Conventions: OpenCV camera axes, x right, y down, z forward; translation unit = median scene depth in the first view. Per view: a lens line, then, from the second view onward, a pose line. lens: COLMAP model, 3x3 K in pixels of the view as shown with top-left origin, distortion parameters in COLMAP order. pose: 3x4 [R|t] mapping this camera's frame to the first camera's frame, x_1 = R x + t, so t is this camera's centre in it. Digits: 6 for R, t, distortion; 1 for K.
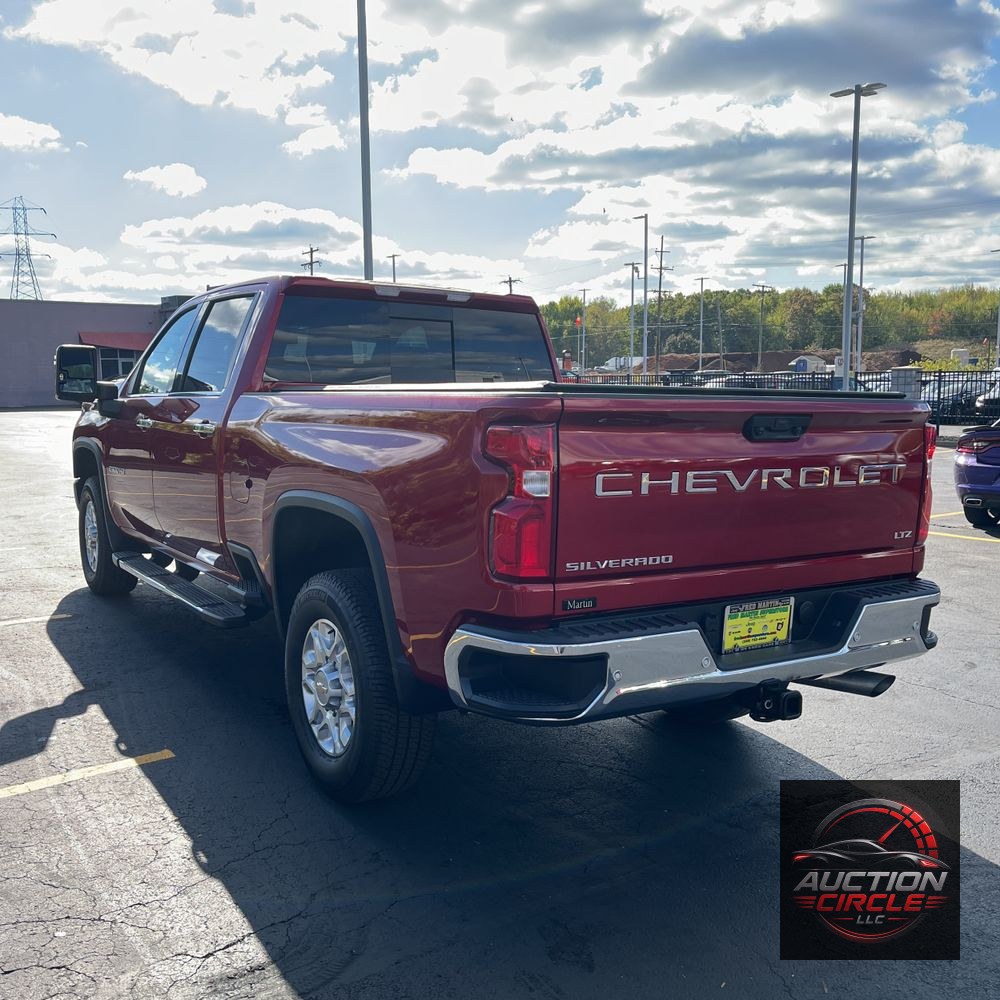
lens RADIAL K [[1038.7, 0, 539.5], [0, 1038.7, 514.0], [0, 0, 1]] dist [0.031272, 0.000000]
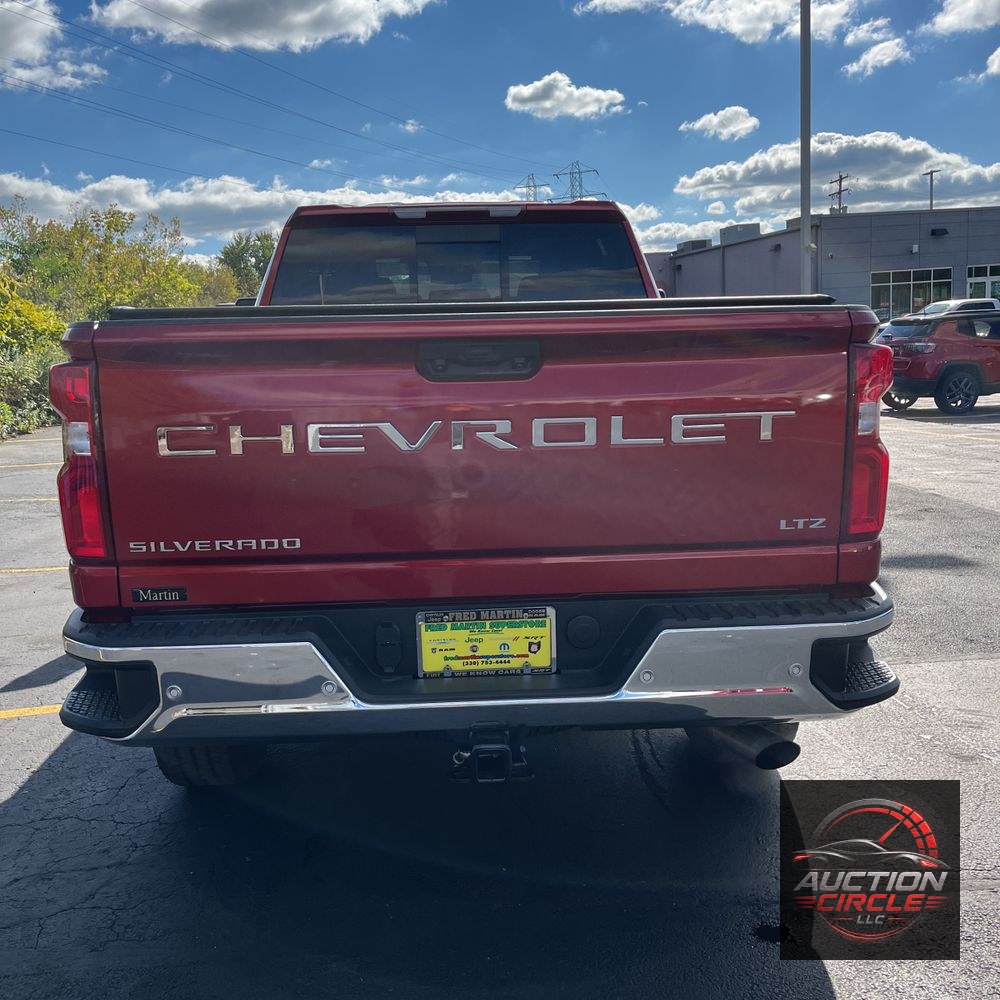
lens RADIAL K [[1038.7, 0, 509.8], [0, 1038.7, 517.6], [0, 0, 1]] dist [0.031272, 0.000000]
pose [[0.856530, 0.050100, -0.513659, 0.090195], [-0.019529, 0.997711, 0.064747, -0.003649], [0.515727, -0.045427, 0.855548, 0.063915]]
